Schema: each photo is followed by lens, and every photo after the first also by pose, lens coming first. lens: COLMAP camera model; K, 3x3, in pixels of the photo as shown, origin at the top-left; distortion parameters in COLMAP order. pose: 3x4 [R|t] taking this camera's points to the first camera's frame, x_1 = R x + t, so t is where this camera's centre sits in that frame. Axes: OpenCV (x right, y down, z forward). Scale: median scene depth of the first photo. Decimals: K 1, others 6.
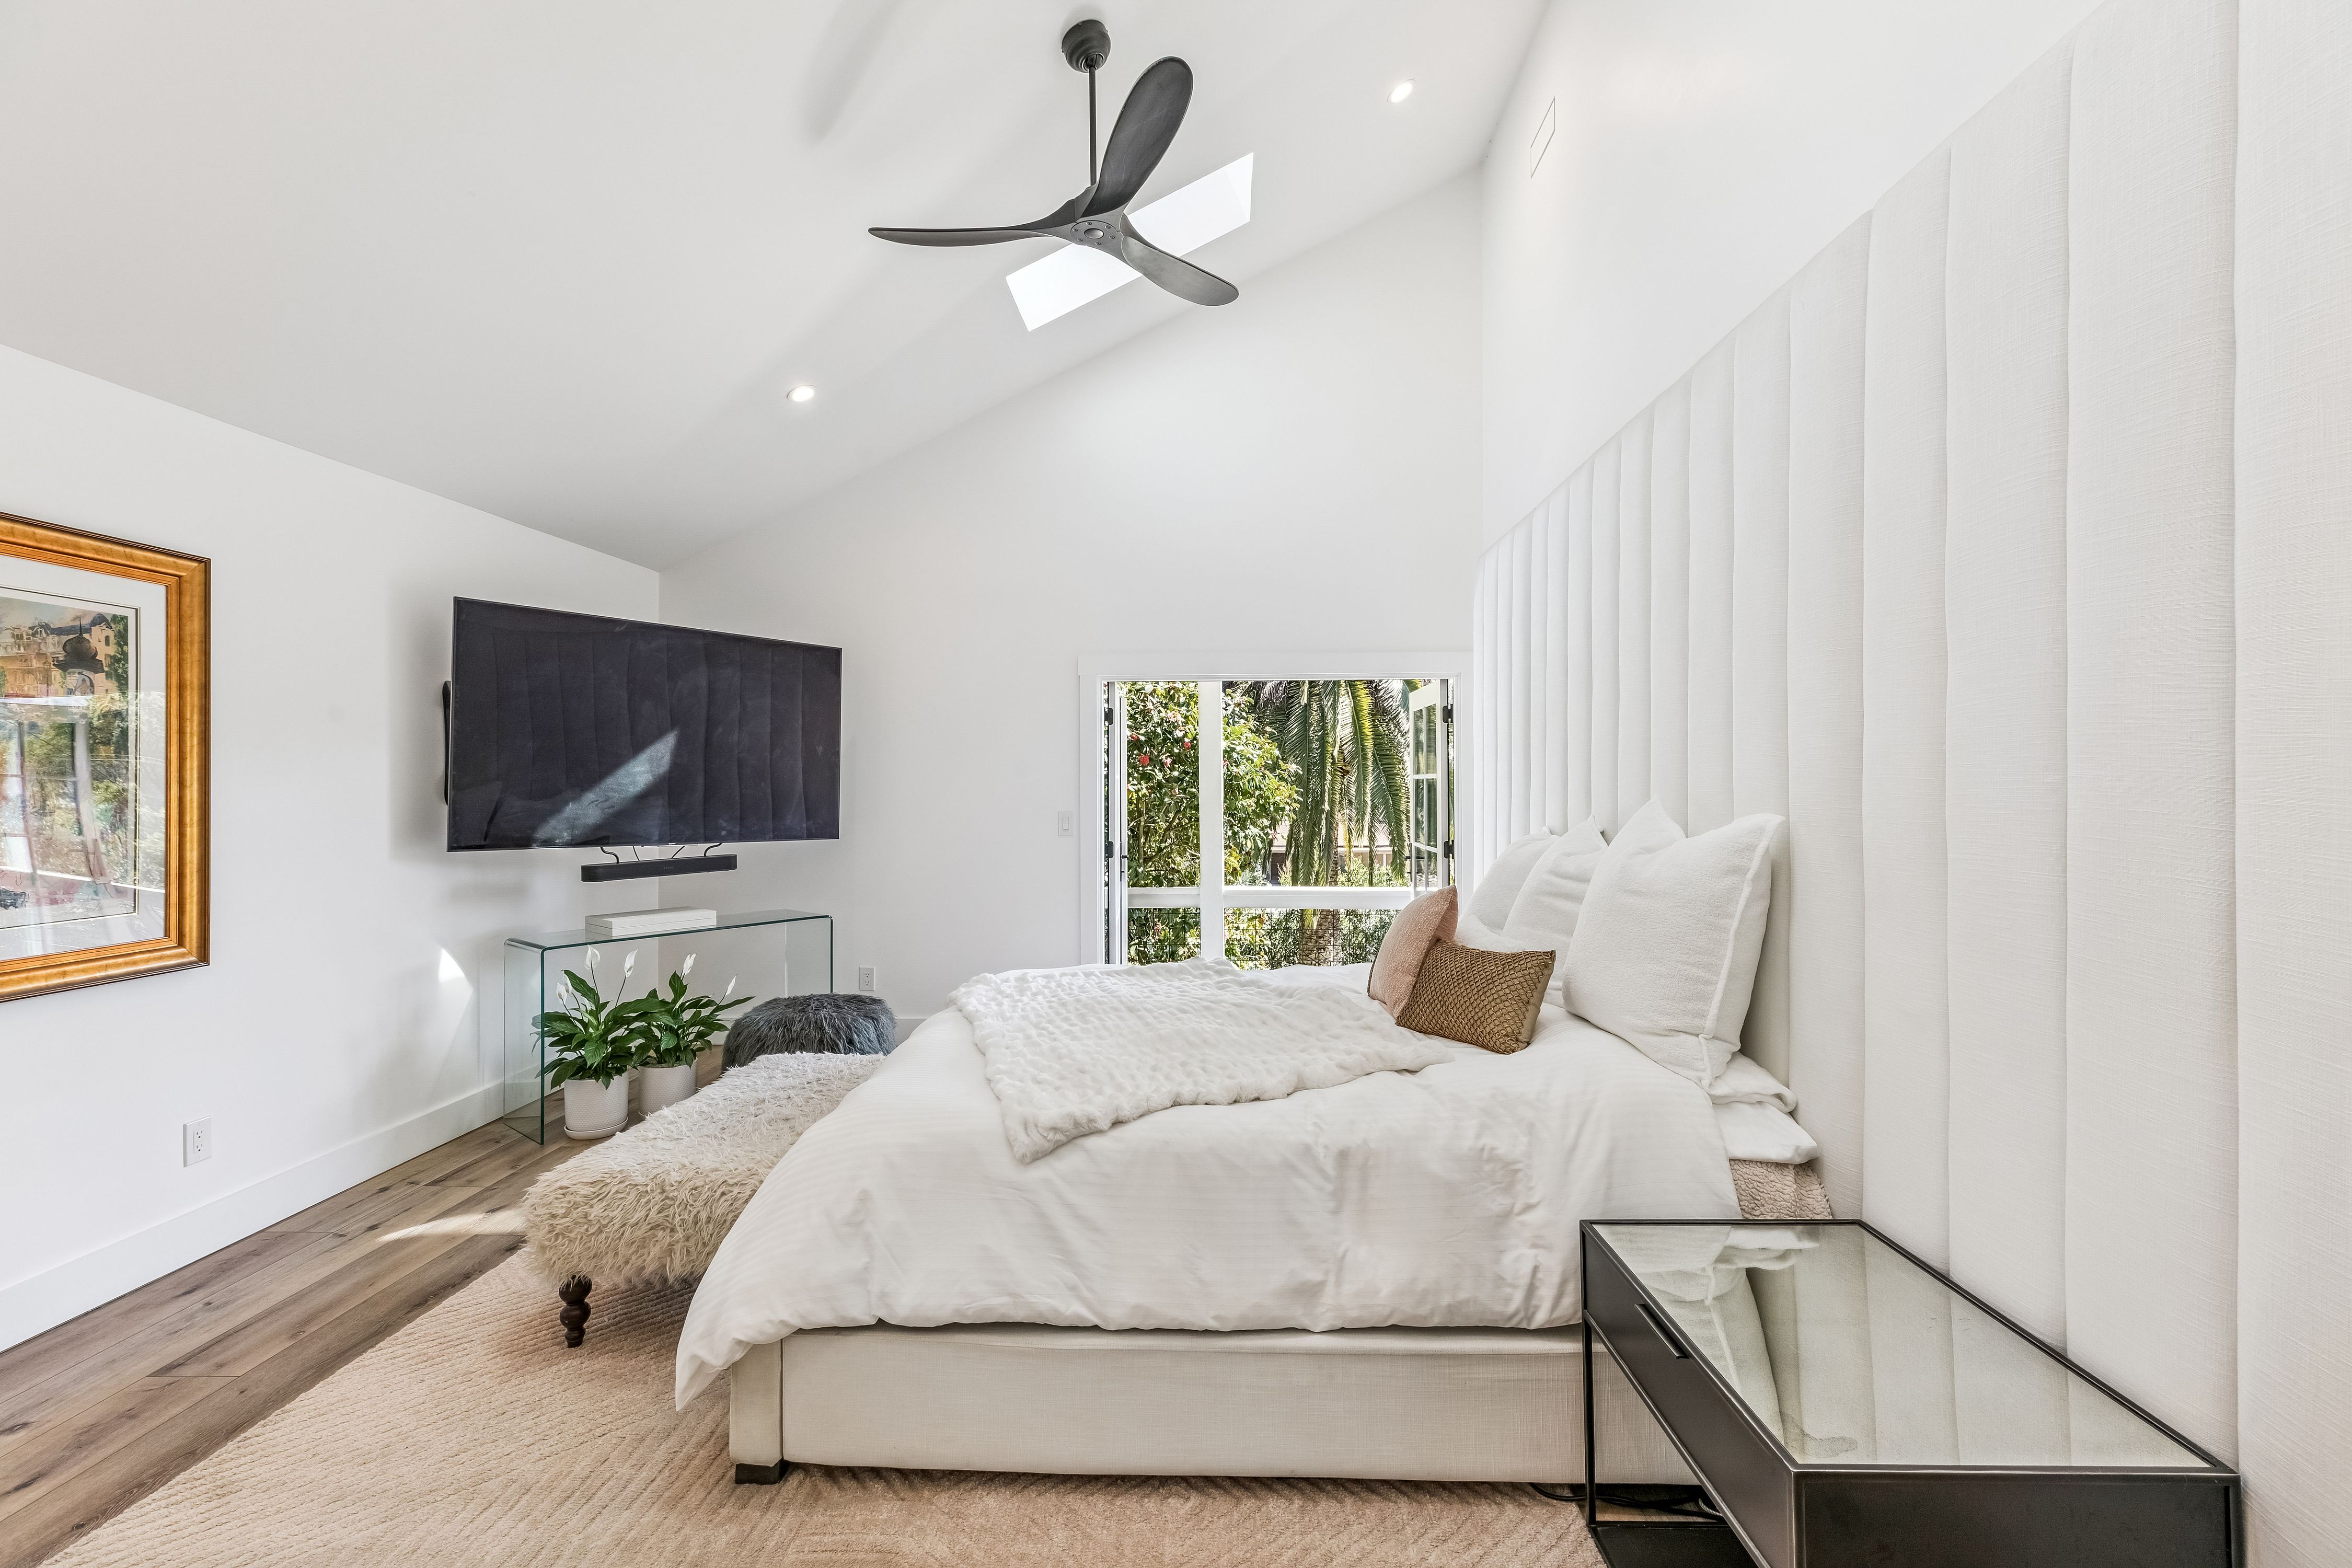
lens RADIAL K [[1056.7, 0, 1183.9], [0, 1056.7, 768.0], [0, 0, 1]] dist [0.002271, 0.000331]
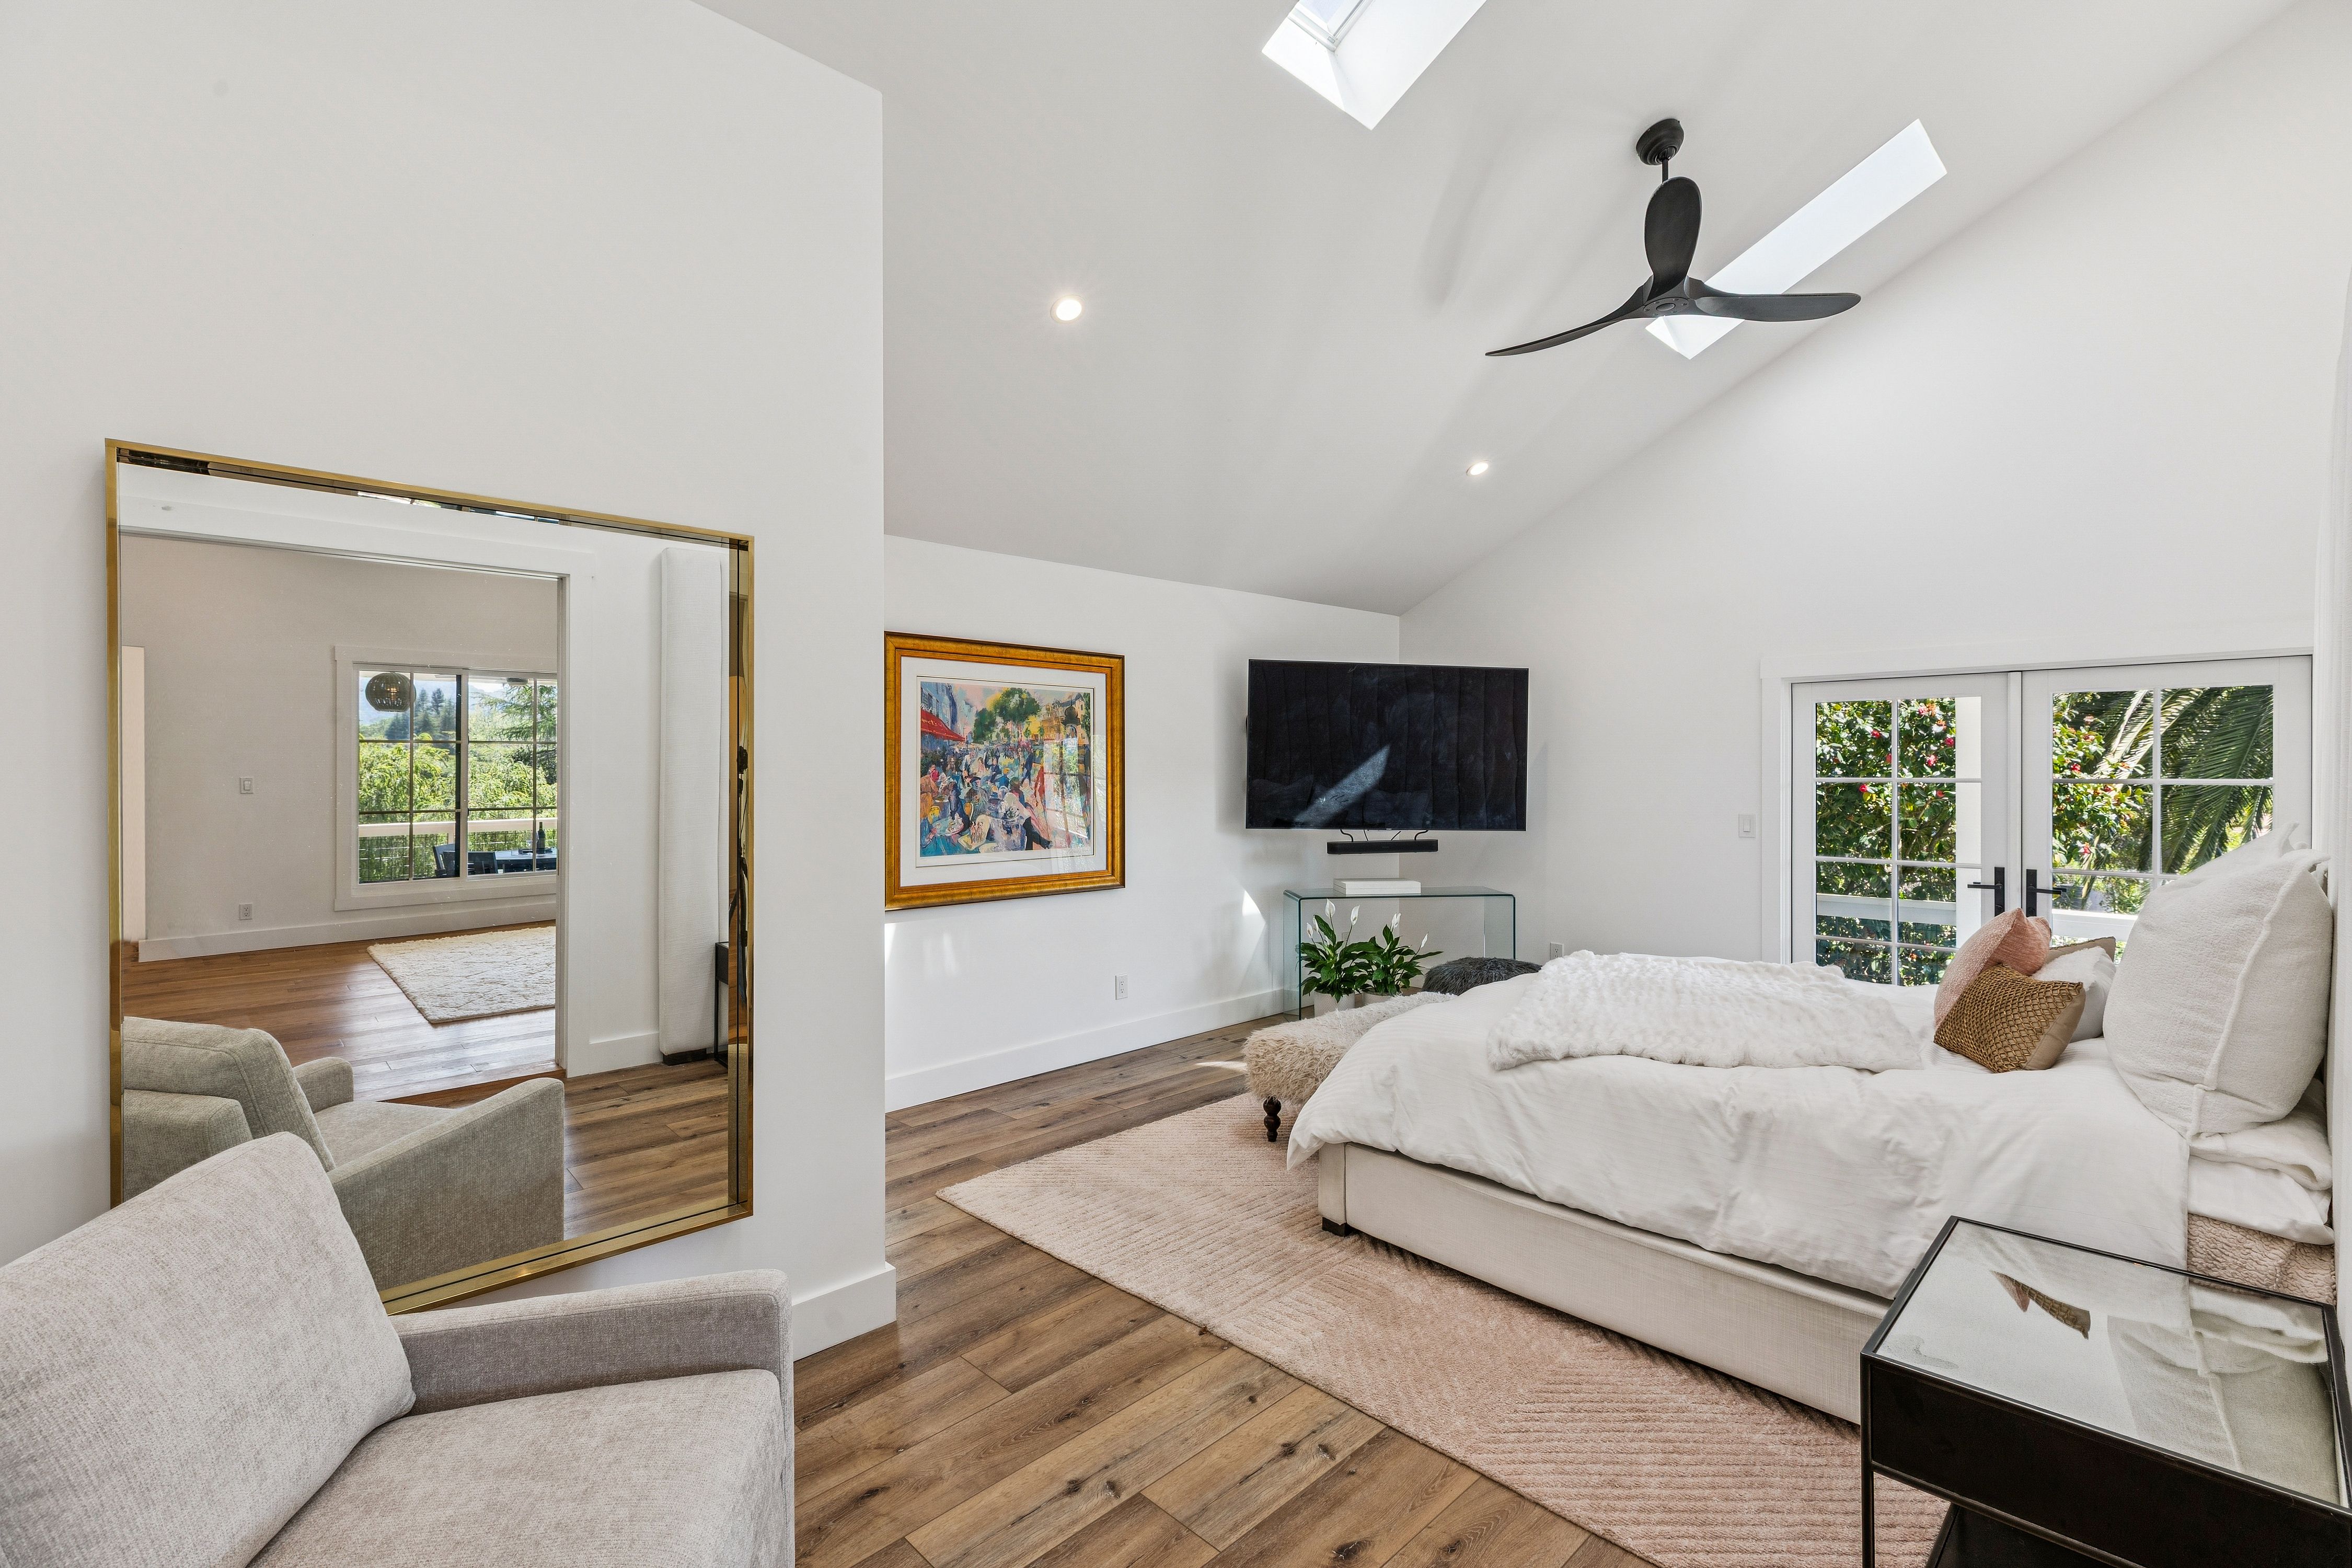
lens RADIAL K [[1056.7, 0, 1170.5], [0, 1056.7, 771.5], [0, 0, 1]] dist [0.002271, 0.000331]
pose [[0.719504, 0.003601, -0.694479, 0.422652], [0.007068, 0.999897, 0.012508, -0.034156], [0.694453, -0.013908, 0.719404, -0.248416]]
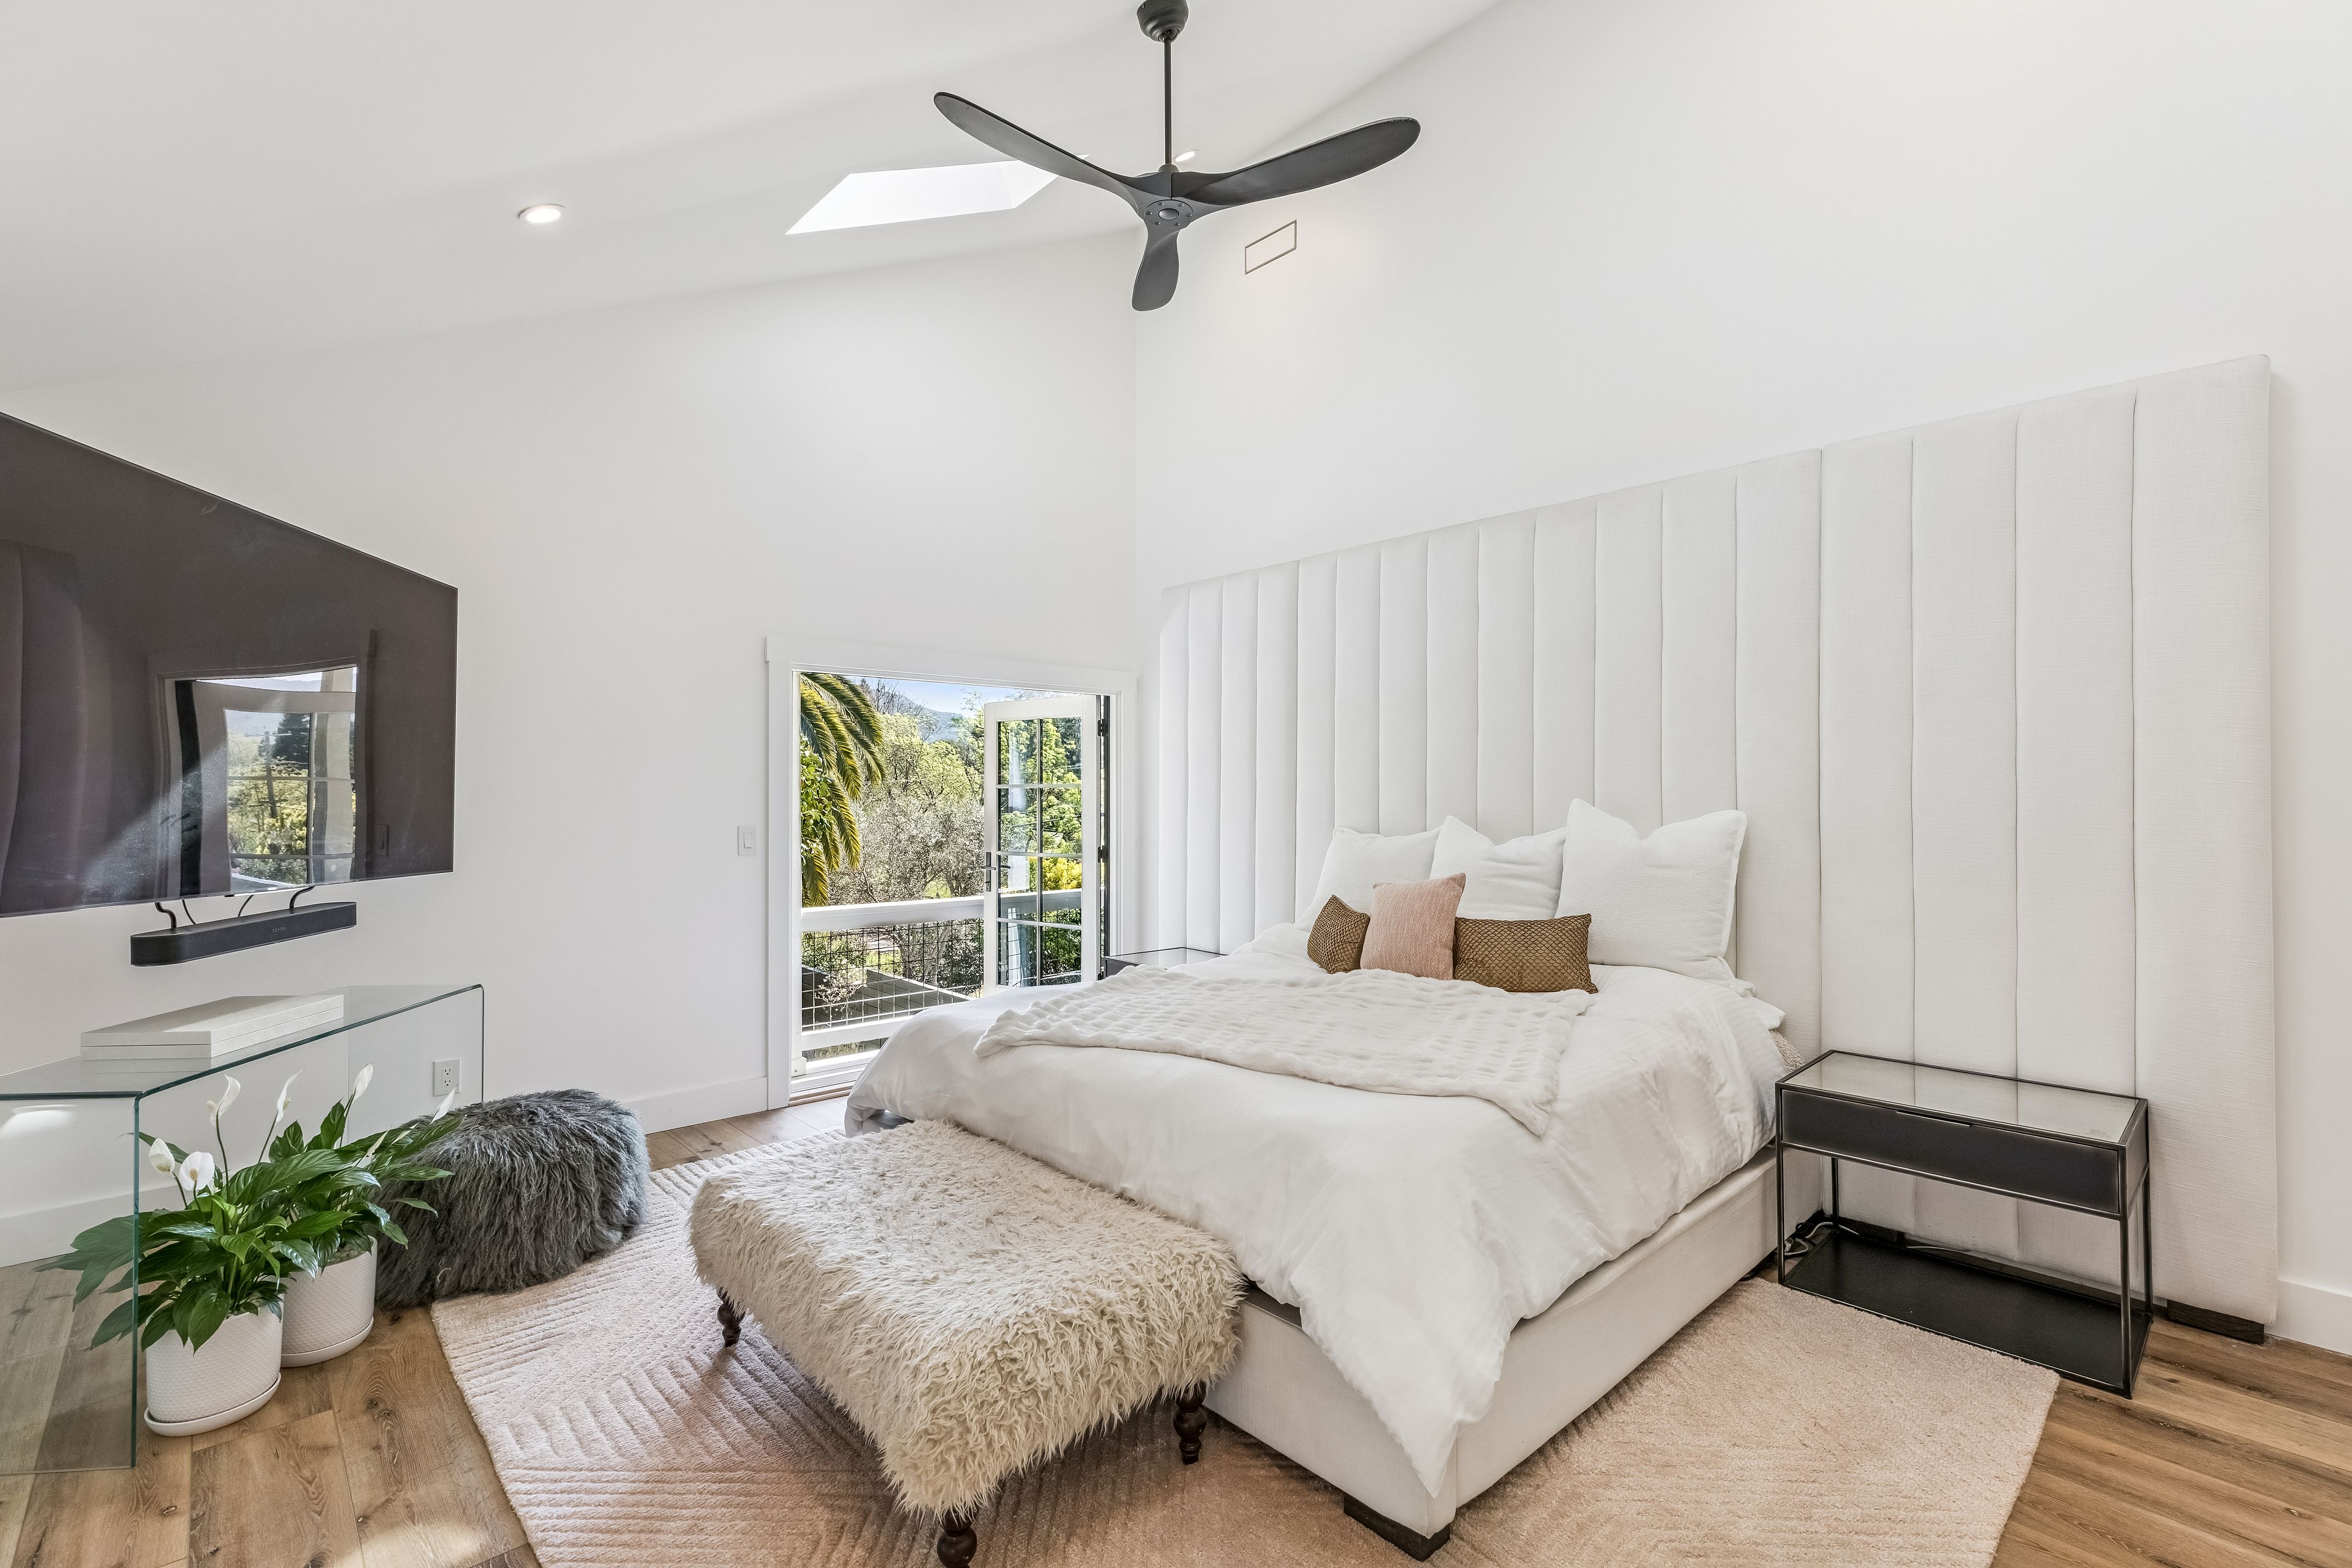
lens RADIAL K [[1056.7, 0, 1174.7], [0, 1056.7, 785.4], [0, 0, 1]] dist [0.002271, 0.000331]
pose [[0.712960, 0.010070, 0.701132, -0.974418], [-0.009995, 0.999941, -0.004198, 0.019778], [-0.701133, -0.004015, 0.713019, 0.411812]]
